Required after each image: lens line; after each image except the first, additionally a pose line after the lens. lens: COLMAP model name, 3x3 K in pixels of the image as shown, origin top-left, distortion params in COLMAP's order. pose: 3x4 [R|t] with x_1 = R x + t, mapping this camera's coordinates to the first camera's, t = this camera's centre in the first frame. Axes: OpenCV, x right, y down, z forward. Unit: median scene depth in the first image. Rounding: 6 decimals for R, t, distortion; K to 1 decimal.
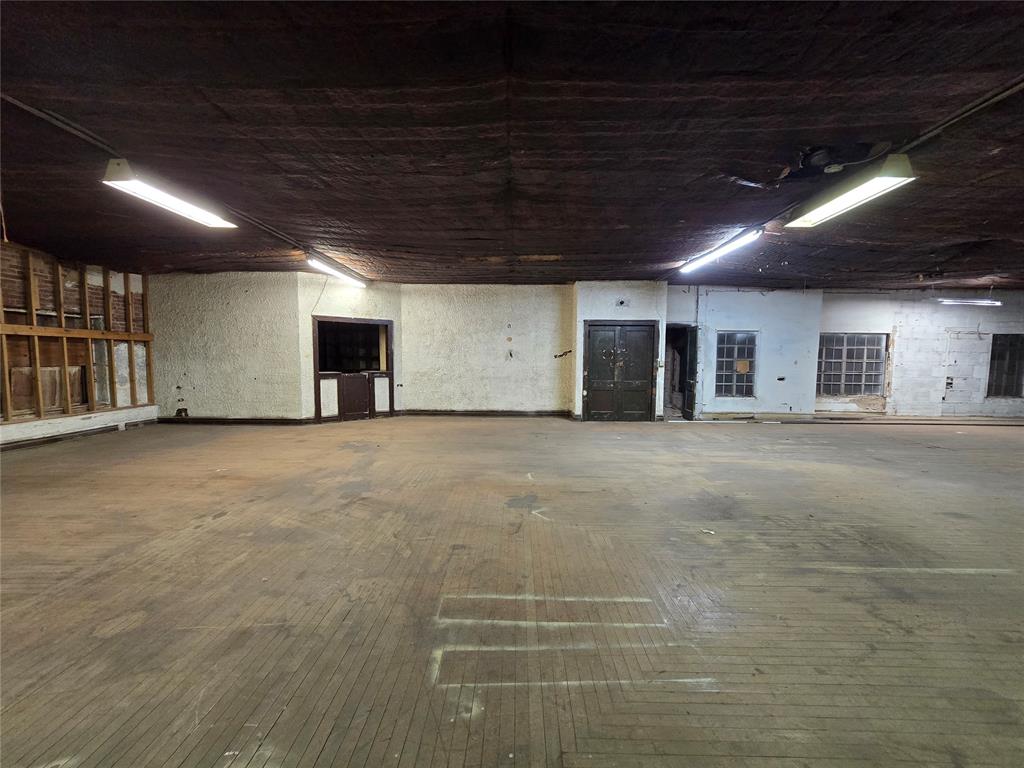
lens RADIAL K [[421.3, 0, 510.4], [0, 421.3, 388.0], [0, 0, 1]] dist [-0.003154, -0.000230]
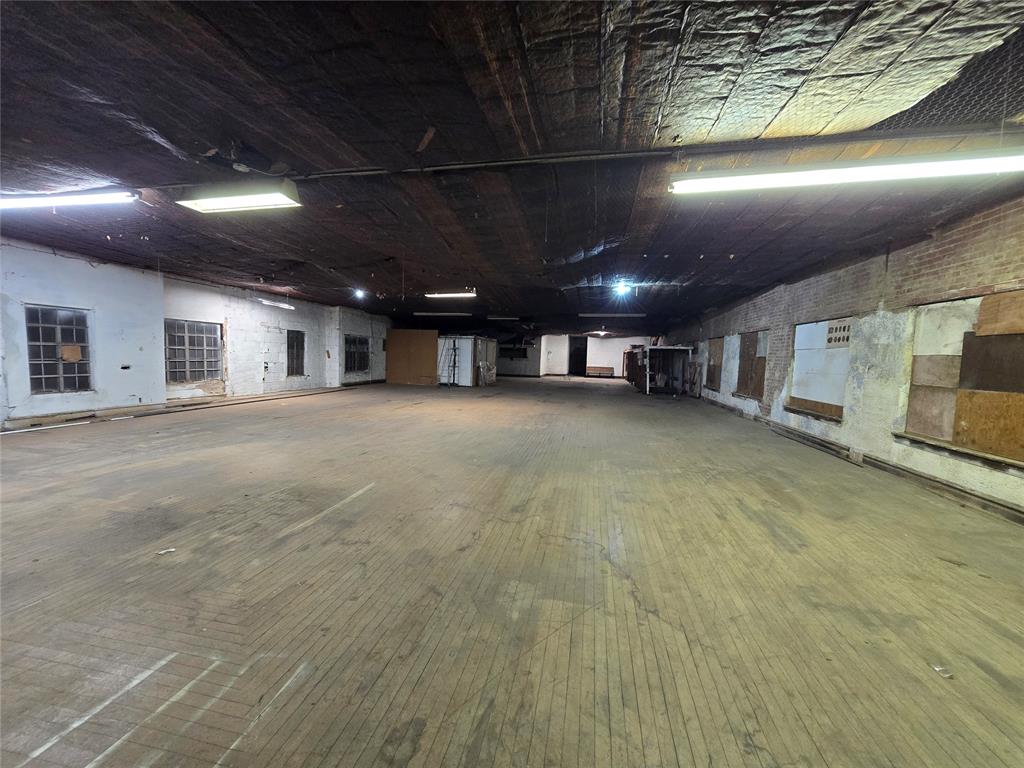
lens RADIAL K [[421.3, 0, 505.2], [0, 421.3, 388.8], [0, 0, 1]] dist [-0.003154, -0.000230]
pose [[0.185583, -0.078839, 0.979461, -0.117970], [0.045528, 0.996396, 0.071576, -0.006458], [-0.981573, 0.031310, 0.188503, 0.098617]]
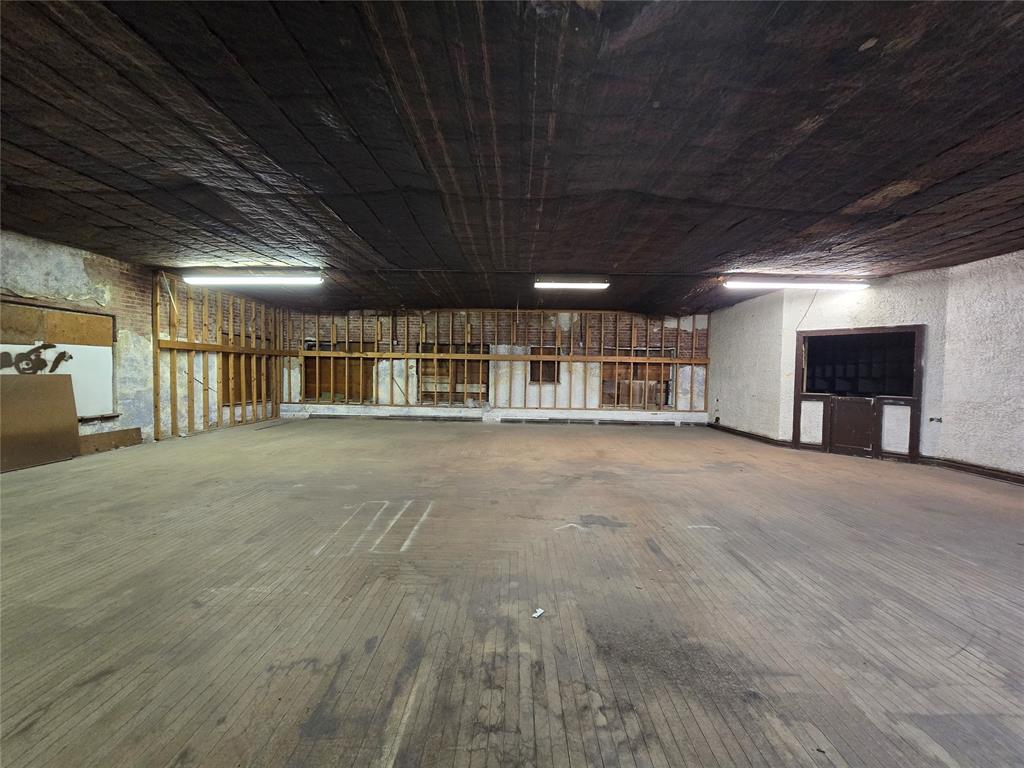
lens RADIAL K [[421.3, 0, 506.4], [0, 421.3, 385.4], [0, 0, 1]] dist [-0.003154, -0.000230]
pose [[-0.002661, 0.022921, -0.999734, 0.676376], [-0.091154, 0.995570, 0.023068, -0.023579], [0.995833, 0.091191, -0.000560, 0.537529]]
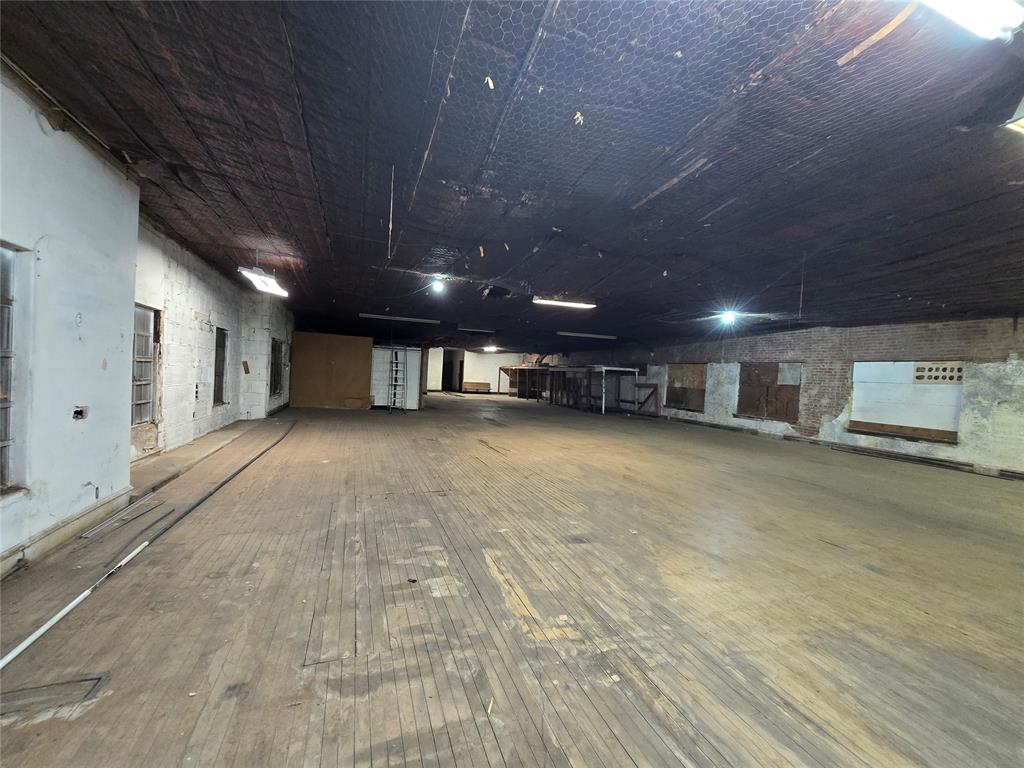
lens RADIAL K [[421.3, 0, 508.9], [0, 421.3, 386.8], [0, 0, 1]] dist [-0.003154, -0.000230]
pose [[-0.354520, -0.051336, 0.933638, 0.355153], [0.014553, 0.998068, 0.060405, -0.096047], [-0.934935, 0.035002, -0.353087, 1.330609]]
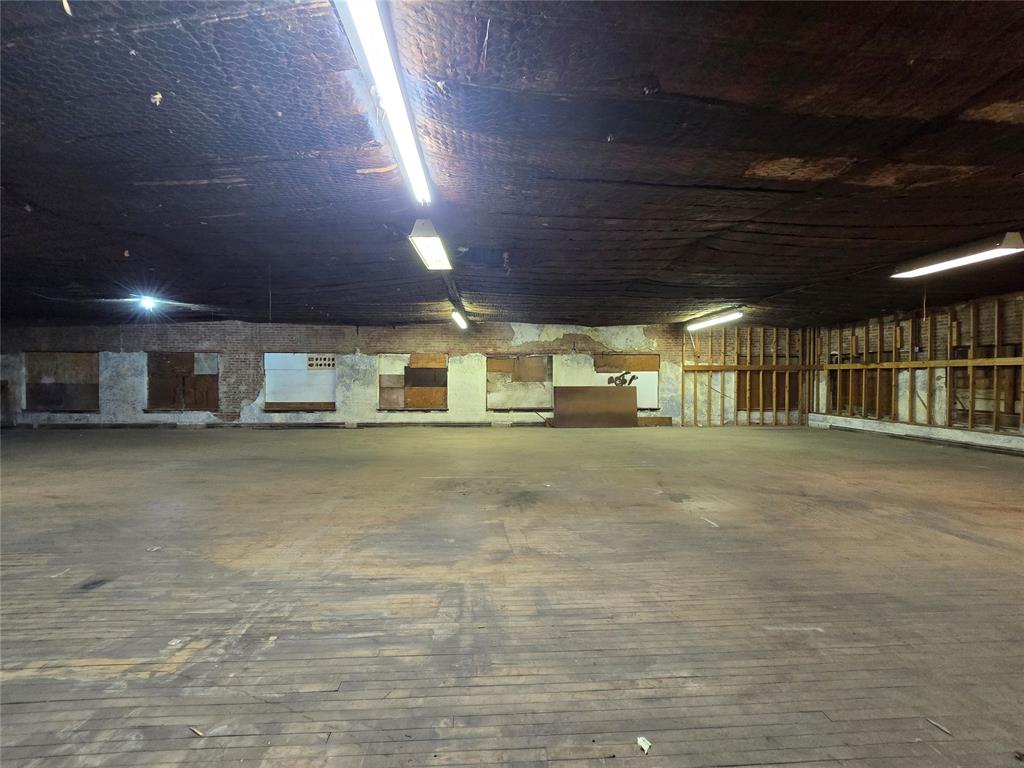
lens RADIAL K [[421.3, 0, 507.8], [0, 421.3, 388.5], [0, 0, 1]] dist [-0.003154, -0.000230]
pose [[-0.997284, -0.005999, -0.073405, 0.439338], [-0.013119, 0.995207, 0.096908, -0.114329], [0.072472, 0.097608, -0.992583, 1.522816]]
